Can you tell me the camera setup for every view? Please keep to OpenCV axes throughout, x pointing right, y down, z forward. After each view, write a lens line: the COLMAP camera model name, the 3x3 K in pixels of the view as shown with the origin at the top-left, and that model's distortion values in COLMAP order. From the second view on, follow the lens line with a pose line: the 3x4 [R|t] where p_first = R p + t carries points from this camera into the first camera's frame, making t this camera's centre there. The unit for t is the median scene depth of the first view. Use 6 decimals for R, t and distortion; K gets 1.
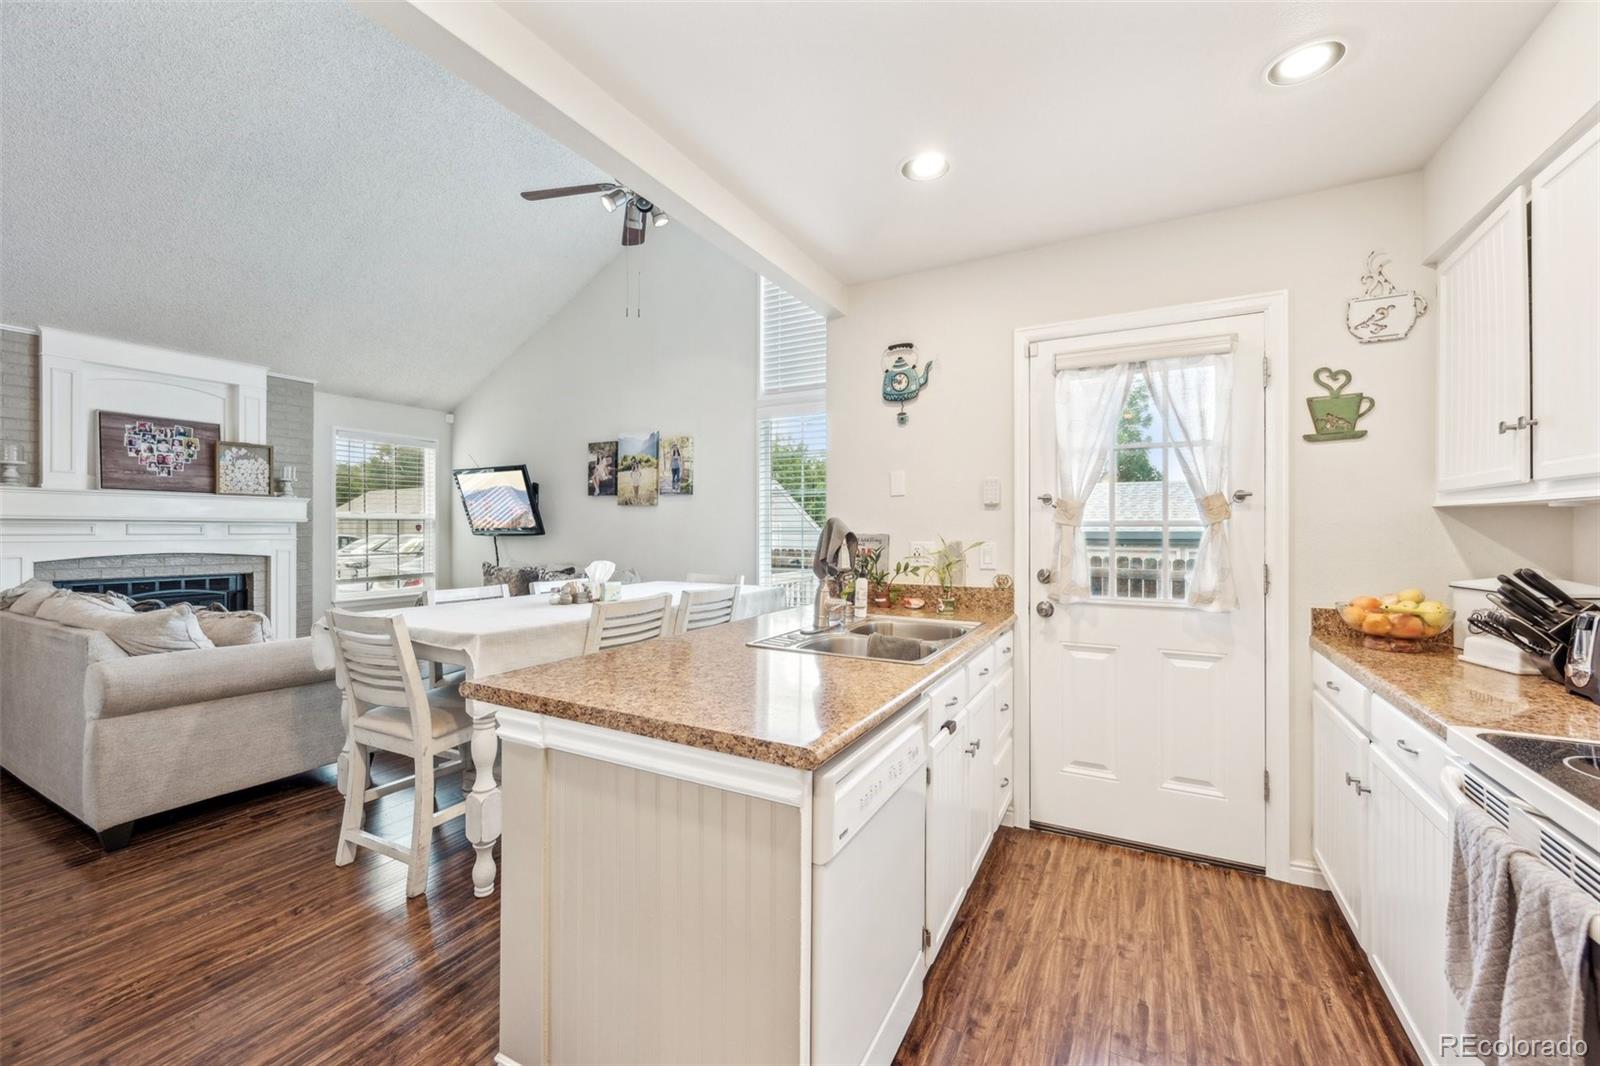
lens RADIAL K [[638.3, 0, 801.0], [0, 638.3, 526.9], [0, 0, 1]] dist [-0.002297, 0.000905]
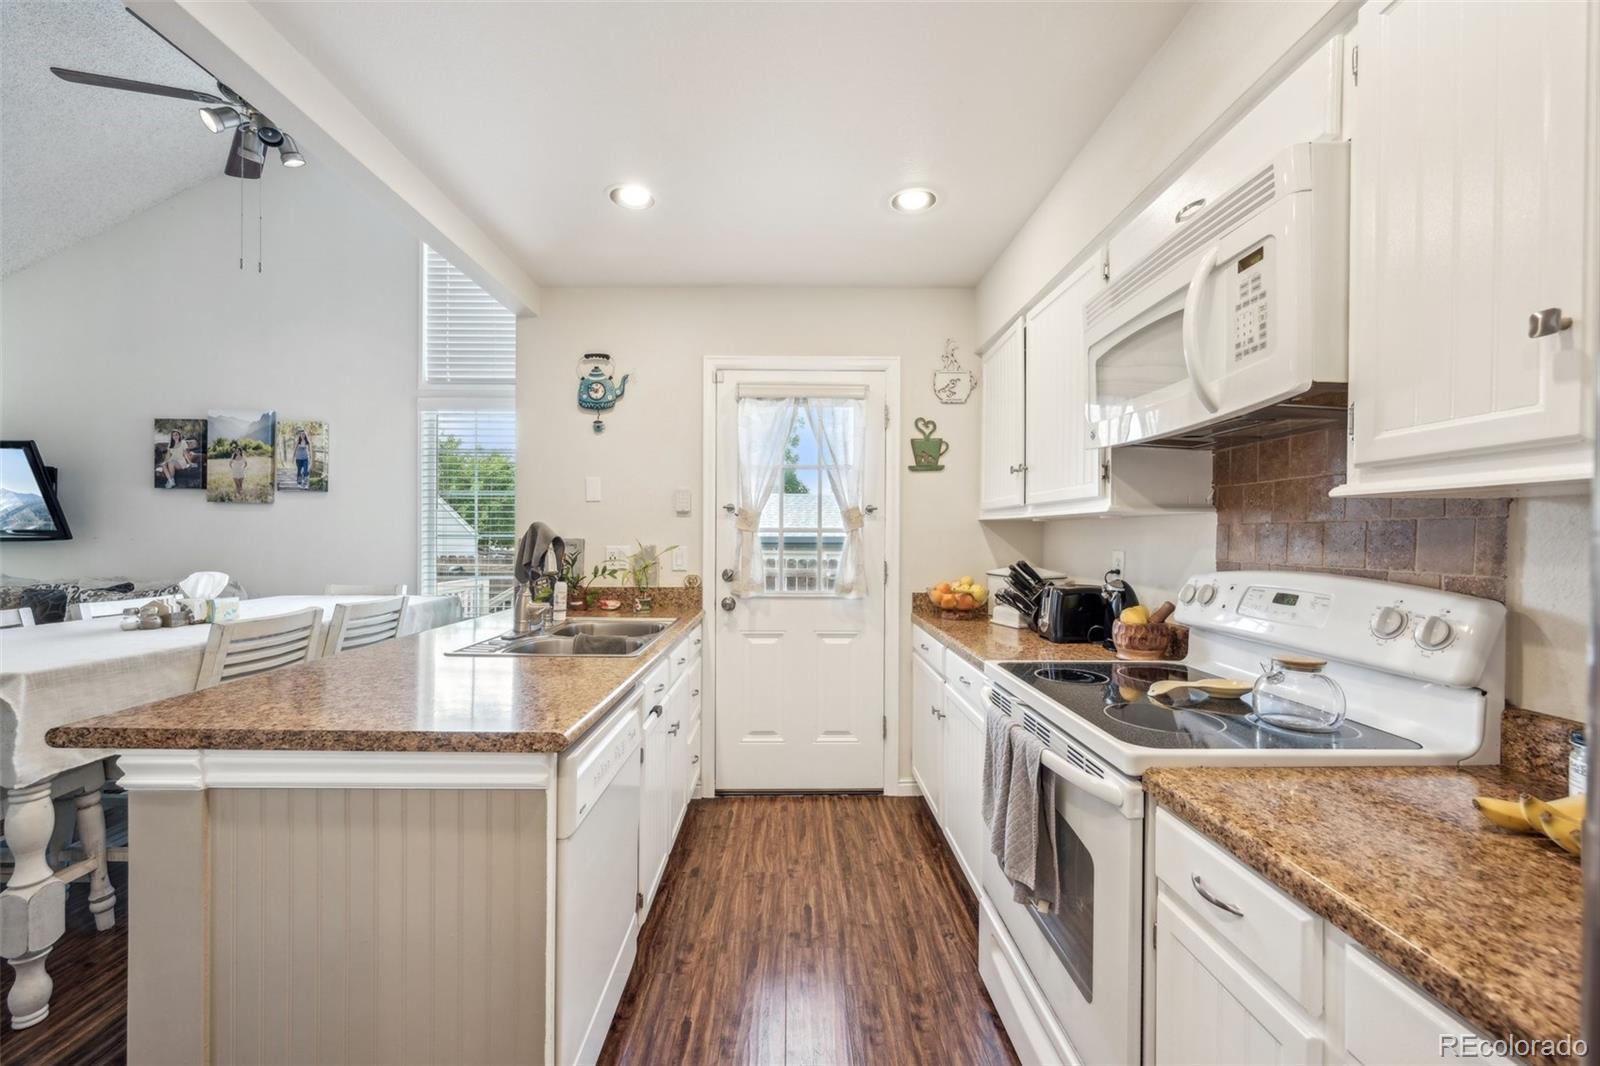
lens RADIAL K [[638.3, 0, 796.1], [0, 638.3, 538.4], [0, 0, 1]] dist [-0.002297, 0.000905]
pose [[0.876013, 0.000993, 0.482286, -0.076392], [-0.005763, 0.999948, 0.008409, 0.000409], [-0.482253, -0.010145, 0.875973, -0.076515]]
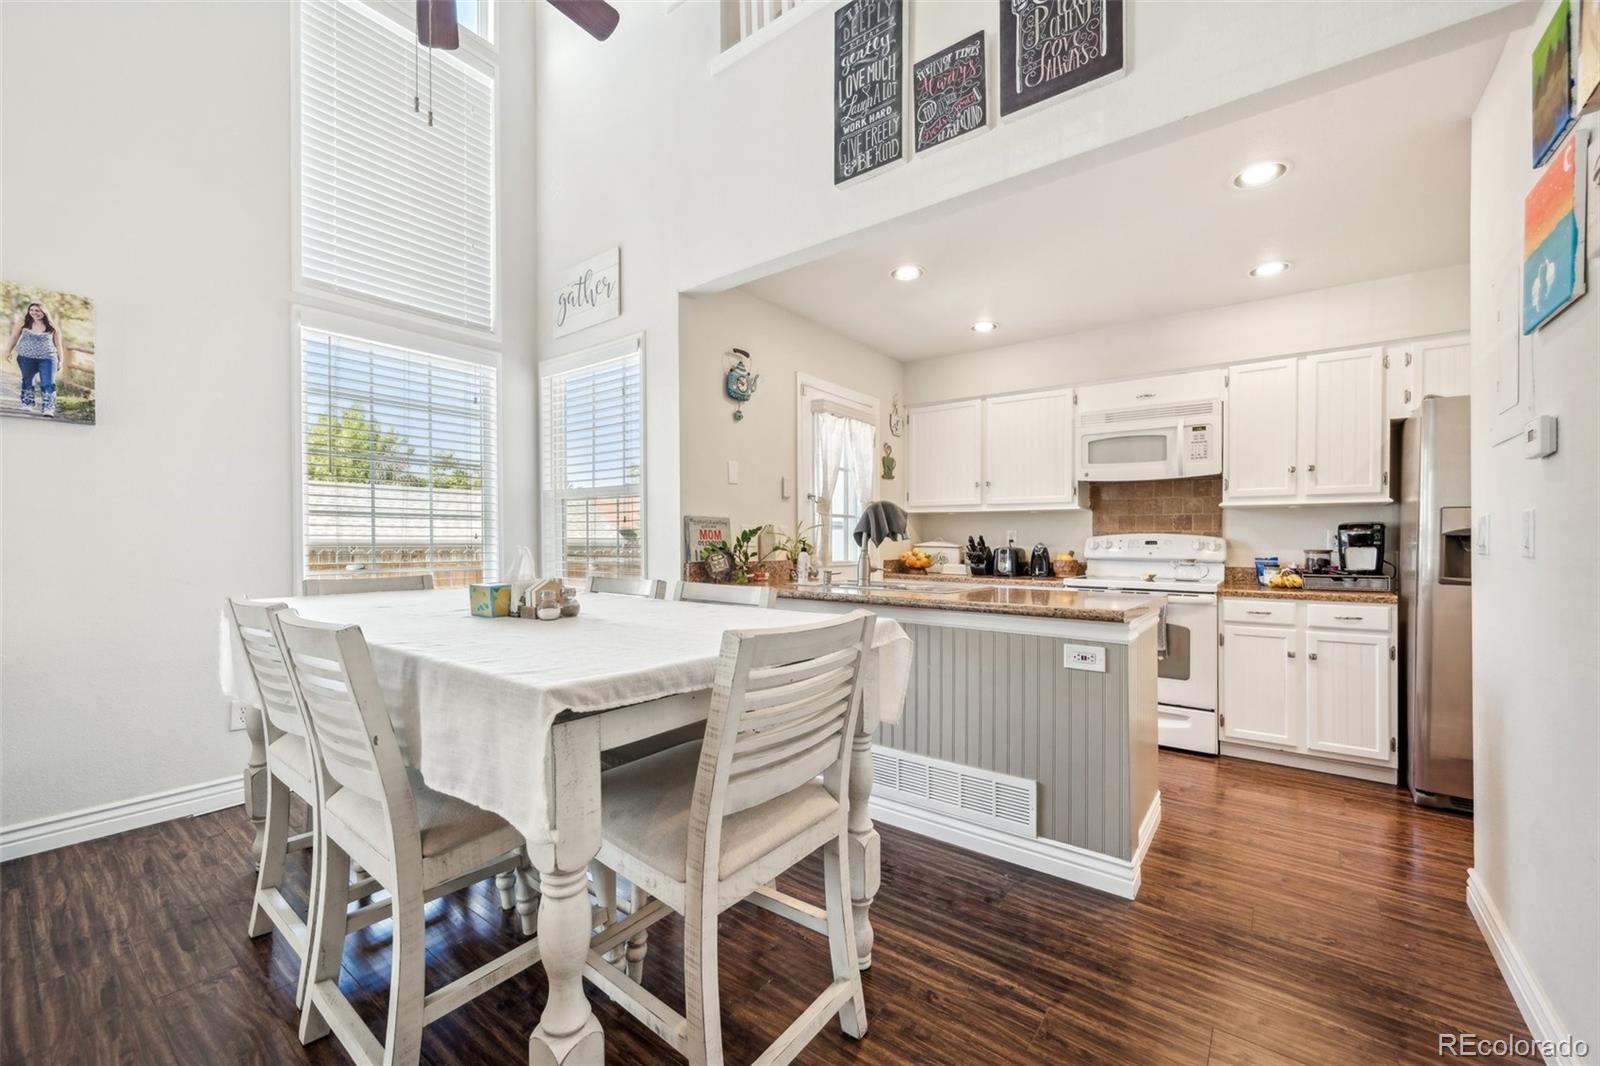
lens RADIAL K [[638.3, 0, 795.8], [0, 638.3, 542.5], [0, 0, 1]] dist [-0.002297, 0.000905]
pose [[0.157335, -0.003376, 0.987540, -1.238990], [-0.008520, 0.999952, 0.004776, 0.063868], [-0.987509, -0.009165, 0.157298, 0.941582]]
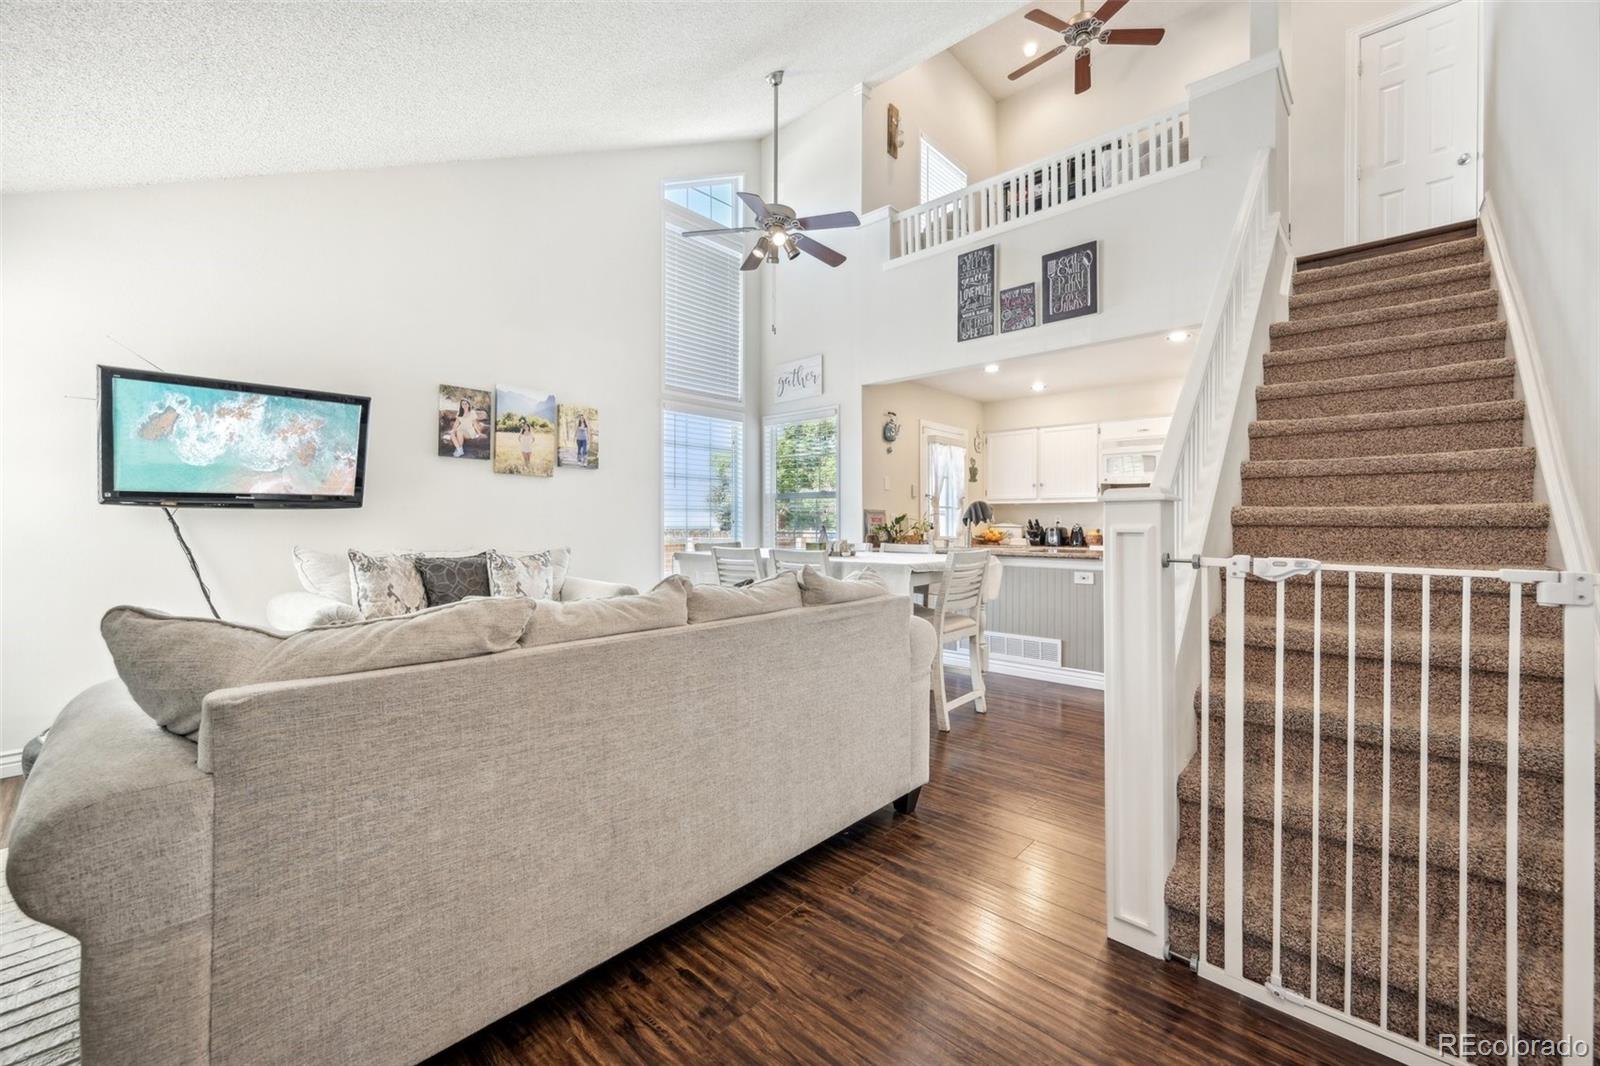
lens RADIAL K [[638.3, 0, 799.4], [0, 638.3, 533.0], [0, 0, 1]] dist [-0.002297, 0.000905]
pose [[0.238299, -0.015910, 0.971061, -2.347869], [-0.003232, 0.999847, 0.017174, 0.063898], [-0.971186, -0.007231, 0.238211, 1.051741]]
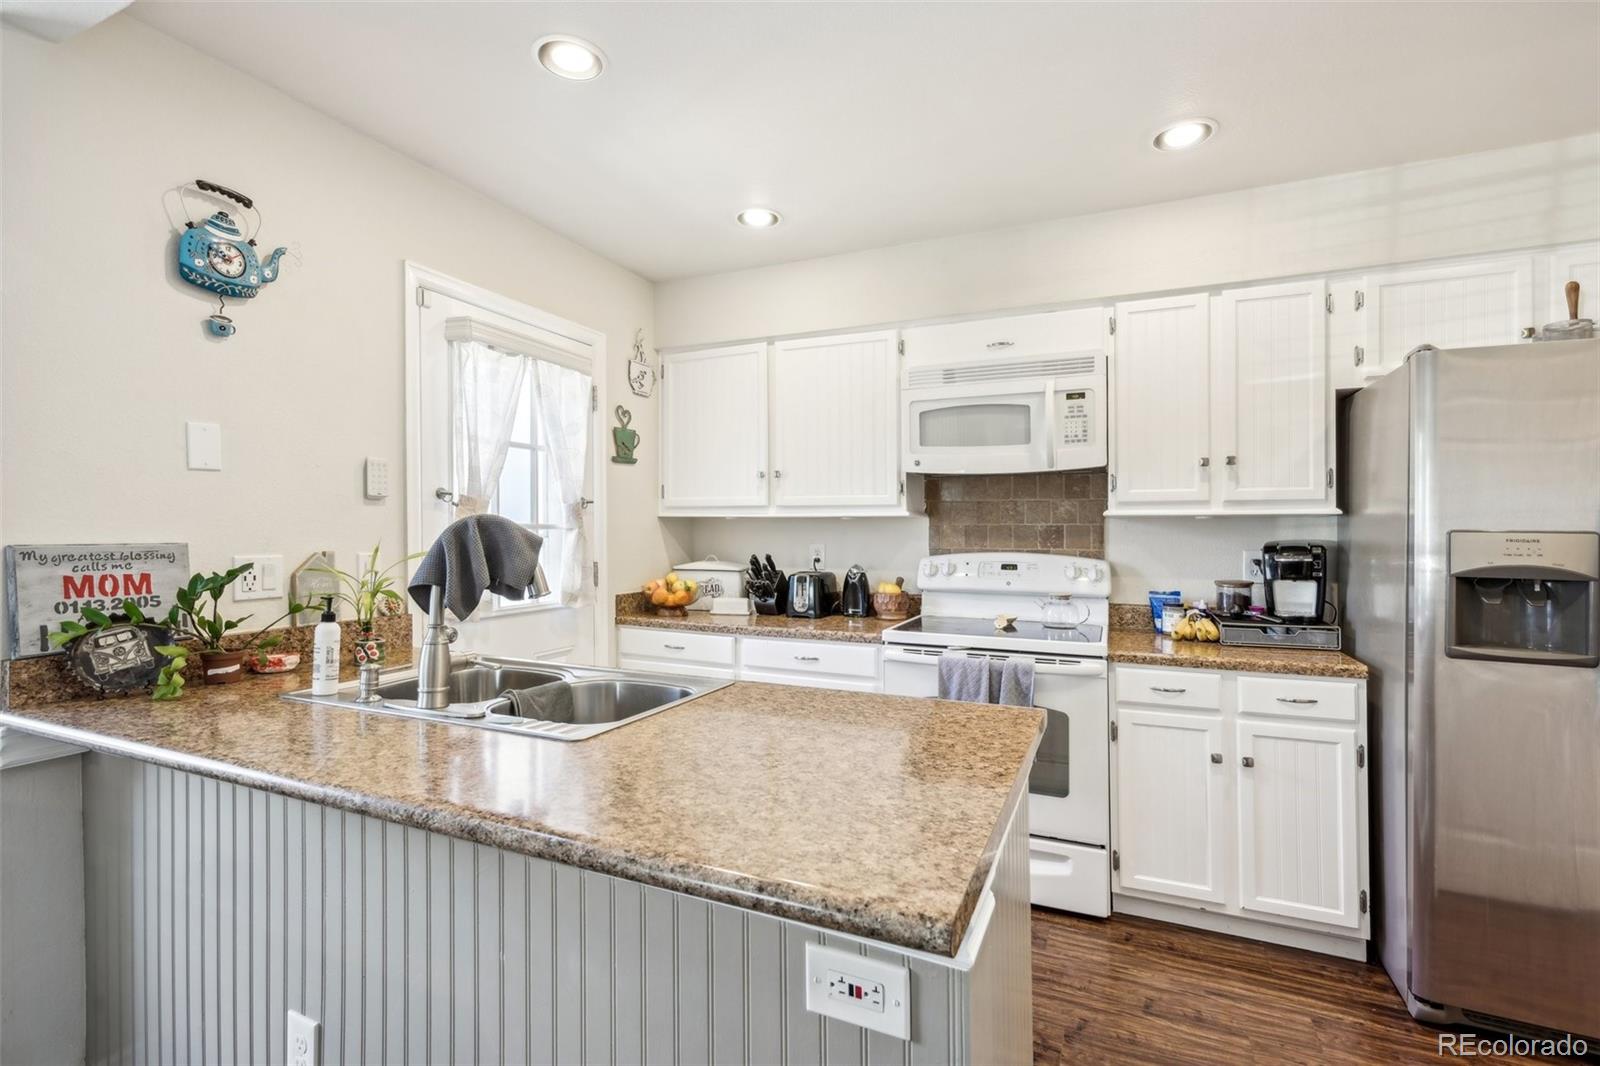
lens RADIAL K [[720.8, 0, 806.3], [0, 720.8, 518.5], [0, 0, 1]] dist [0.000600, -0.000648]
pose [[-0.083351, 0.015272, 0.996403, -0.633143], [-0.005257, 0.999862, -0.015765, -0.002404], [-0.996506, -0.006552, -0.083259, 0.731537]]
